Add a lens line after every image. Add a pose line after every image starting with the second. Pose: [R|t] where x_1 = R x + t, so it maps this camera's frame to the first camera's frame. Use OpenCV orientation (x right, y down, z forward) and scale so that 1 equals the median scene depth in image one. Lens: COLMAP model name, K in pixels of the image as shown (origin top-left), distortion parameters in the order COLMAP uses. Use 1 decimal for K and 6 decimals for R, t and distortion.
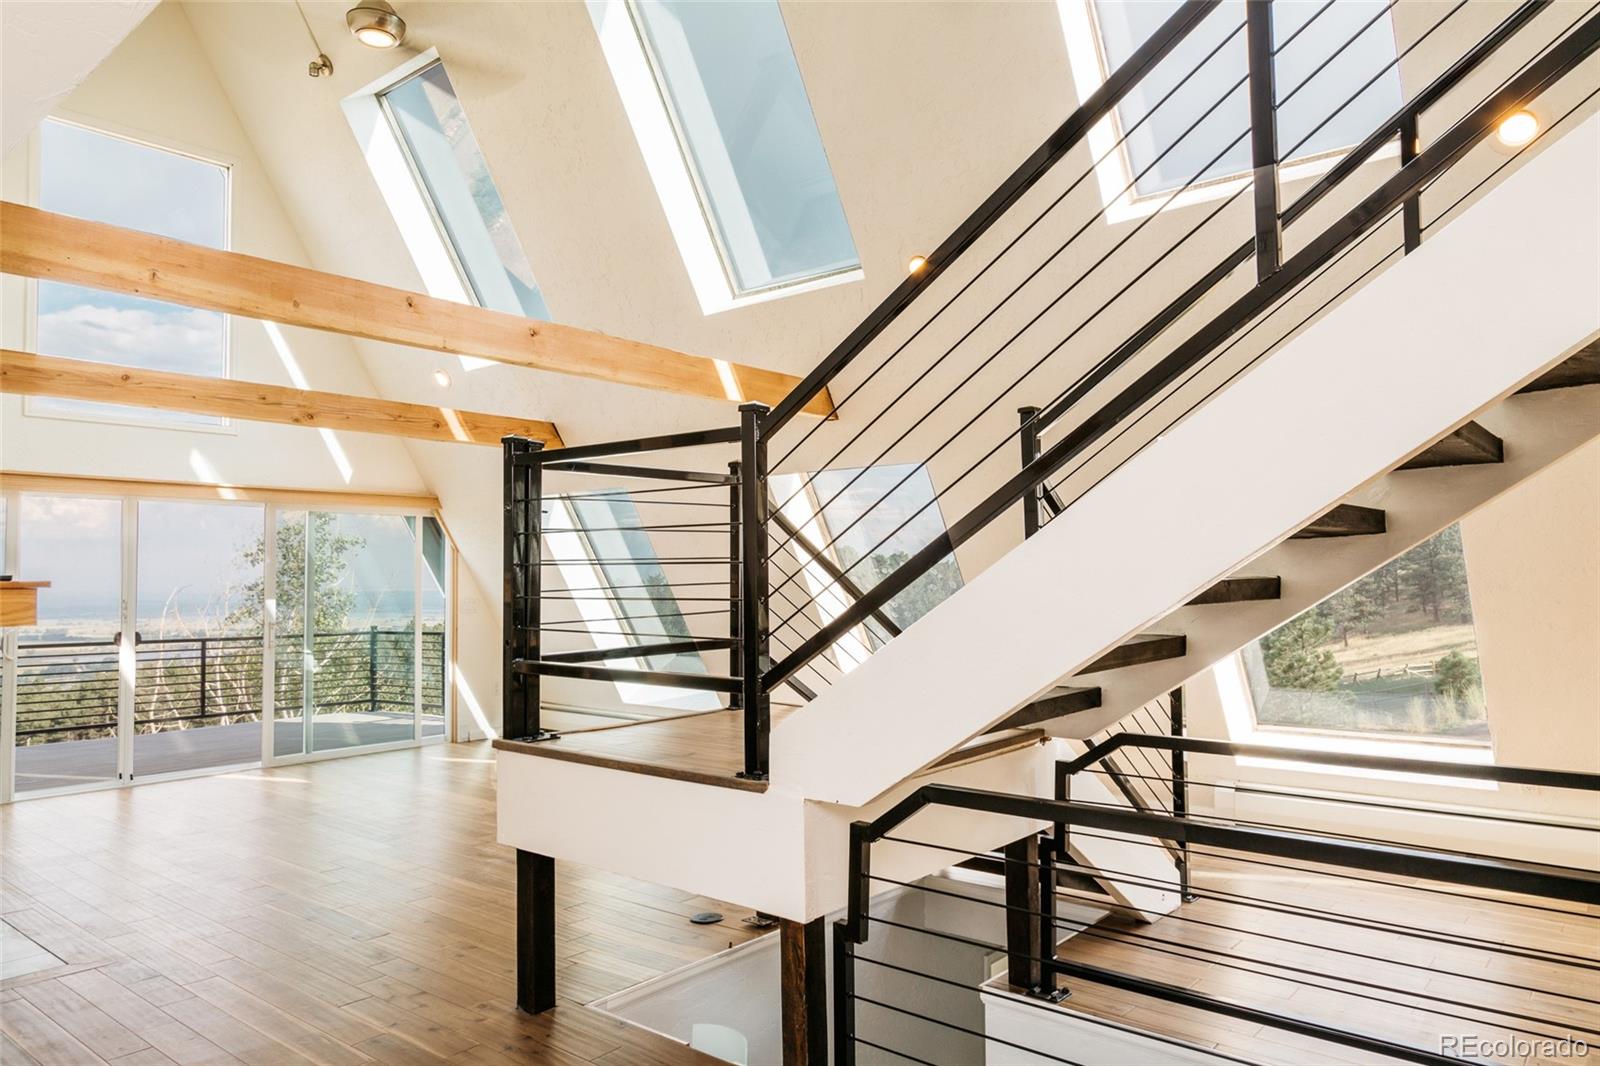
lens RADIAL K [[1044.1, 0, 800.0], [0, 1044.1, 533.0], [0, 0, 1]] dist [0.004963, 0.002173]
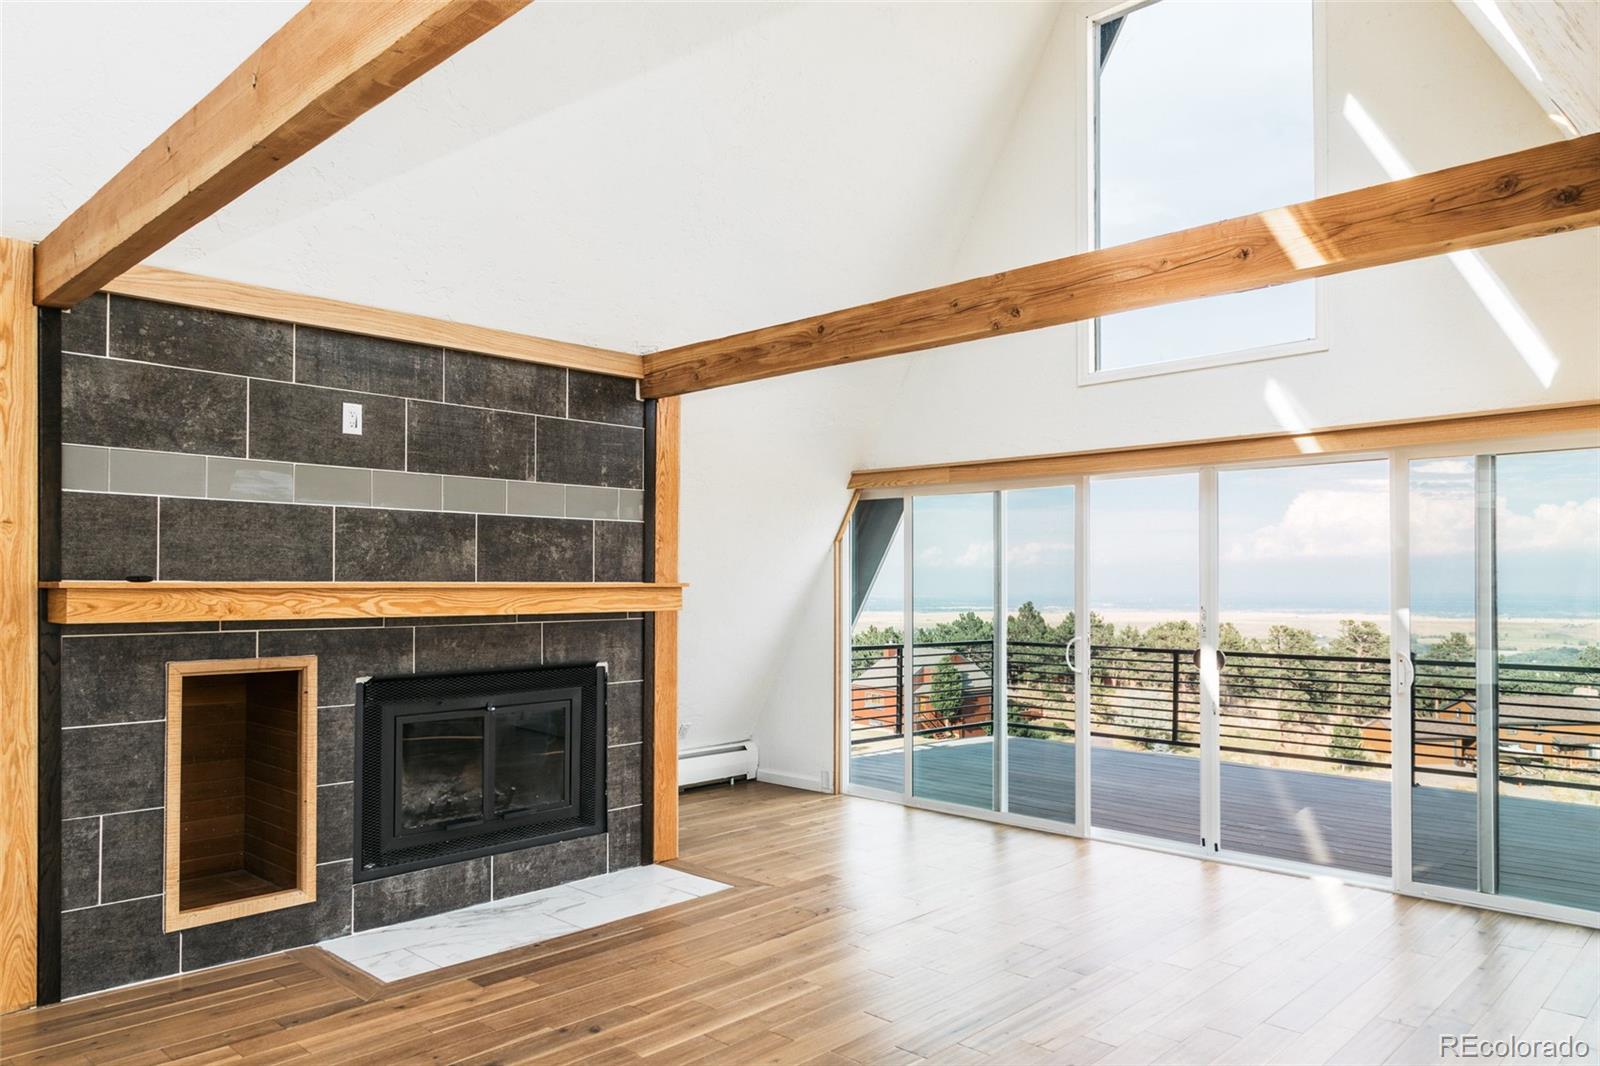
lens RADIAL K [[1099.5, 0, 802.8], [0, 1099.5, 574.3], [0, 0, 1]] dist [0.002106, 0.000718]
pose [[-0.085848, 0.000040, -0.996308, 0.152539], [0.042124, 0.999106, -0.003590, 0.032221], [0.995417, -0.042276, -0.085773, 0.786918]]
